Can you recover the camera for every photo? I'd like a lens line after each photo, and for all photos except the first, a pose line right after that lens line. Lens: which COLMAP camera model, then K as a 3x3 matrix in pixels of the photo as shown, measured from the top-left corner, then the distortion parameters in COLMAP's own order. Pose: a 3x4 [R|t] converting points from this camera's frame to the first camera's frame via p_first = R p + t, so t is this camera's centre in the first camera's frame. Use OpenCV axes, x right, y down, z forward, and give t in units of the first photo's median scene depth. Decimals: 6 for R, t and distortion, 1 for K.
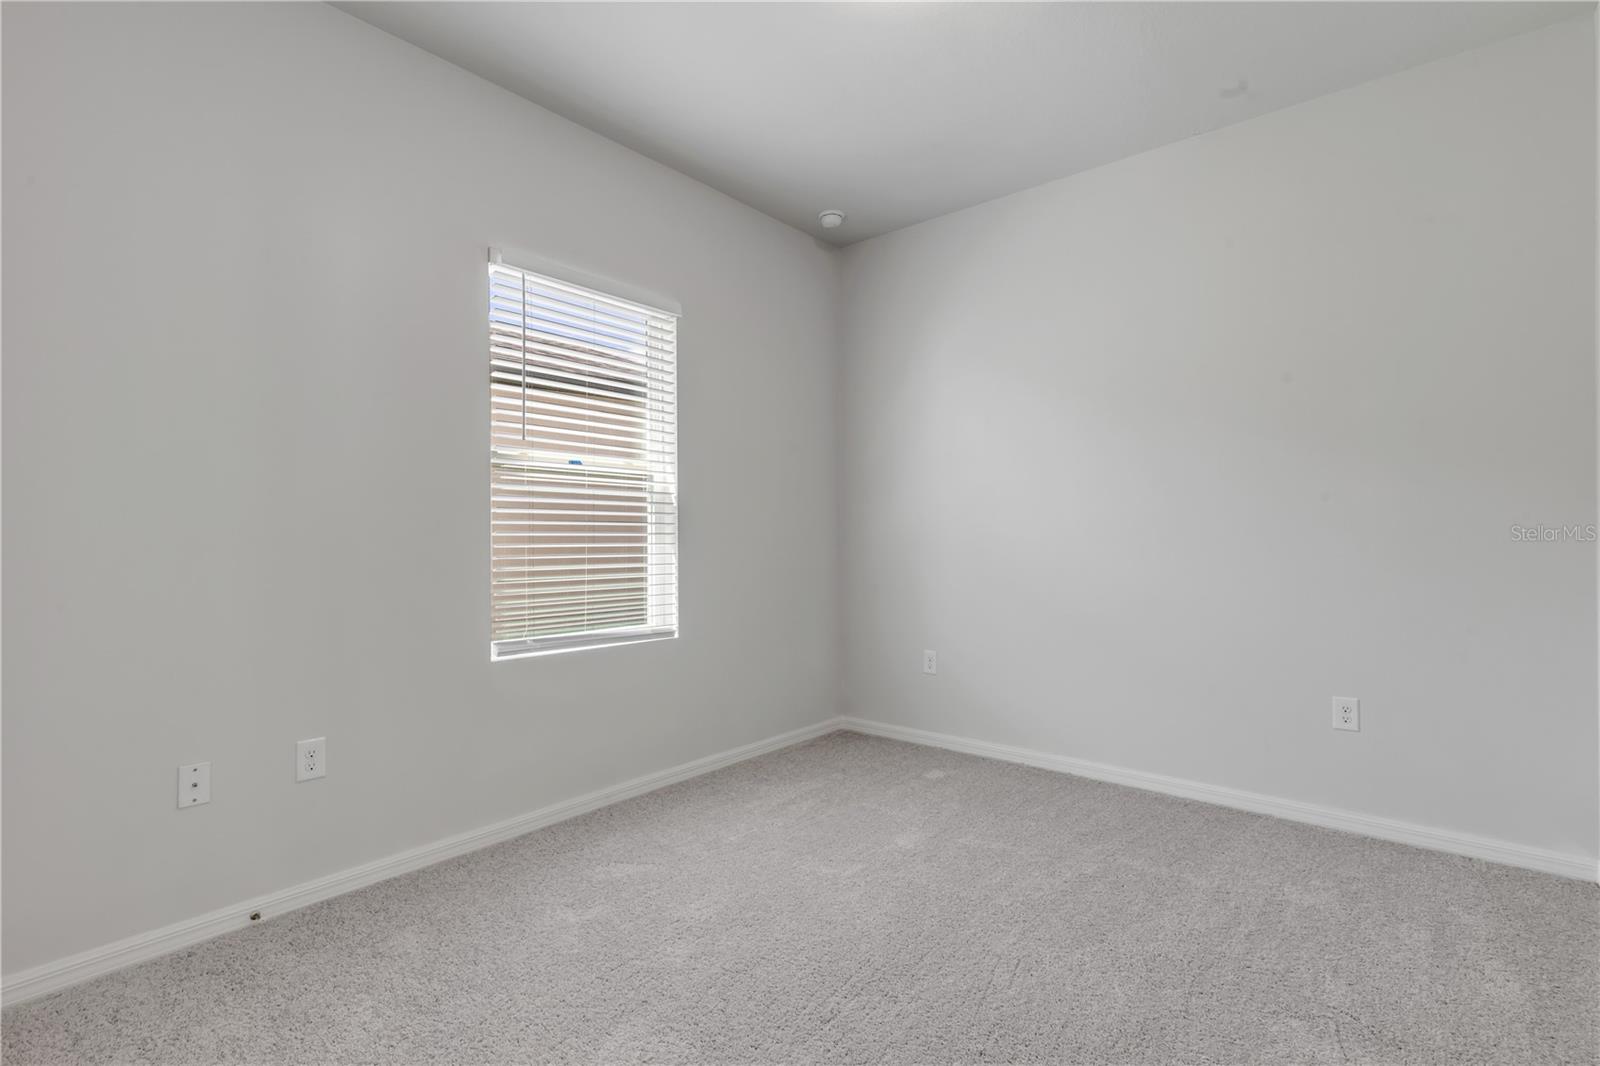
lens RADIAL K [[720.6, 0, 803.7], [0, 720.6, 530.1], [0, 0, 1]] dist [0.001436, 0.000244]
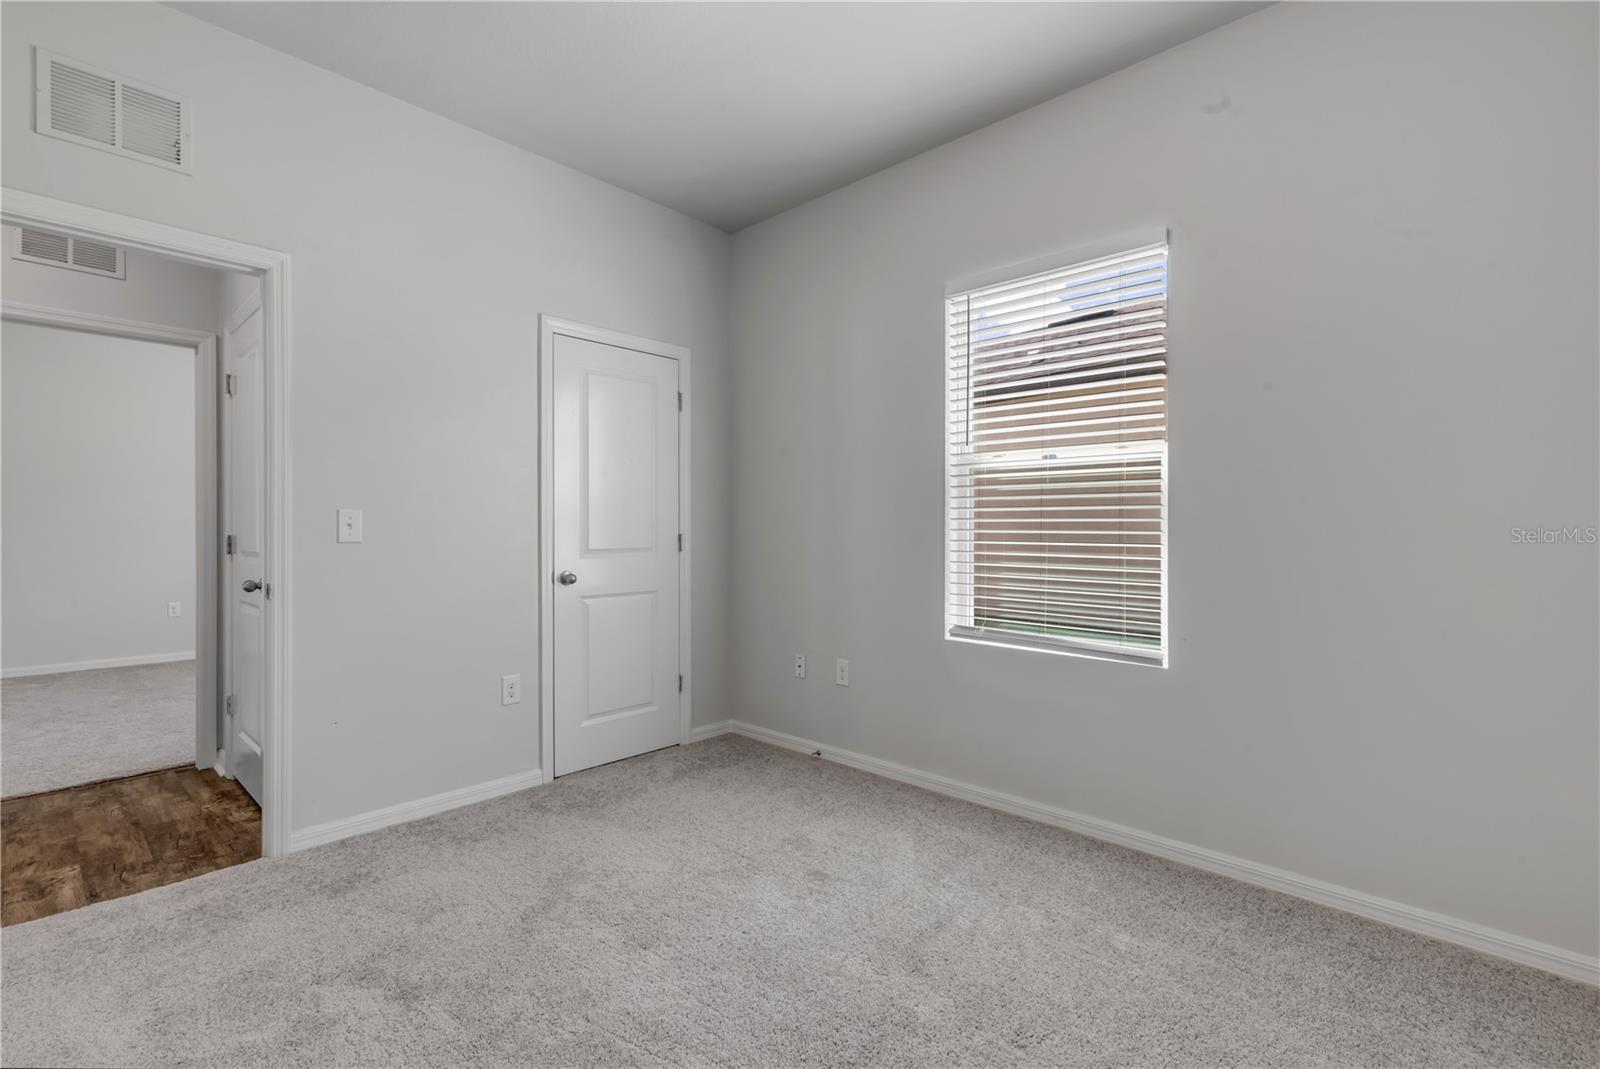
lens RADIAL K [[720.6, 0, 803.7], [0, 720.6, 531.6], [0, 0, 1]] dist [0.001436, 0.000244]
pose [[-0.024996, 0.014976, -0.999575, 0.744784], [0.005551, 0.999874, 0.014842, -0.012214], [0.999672, -0.005177, -0.025076, 0.799998]]
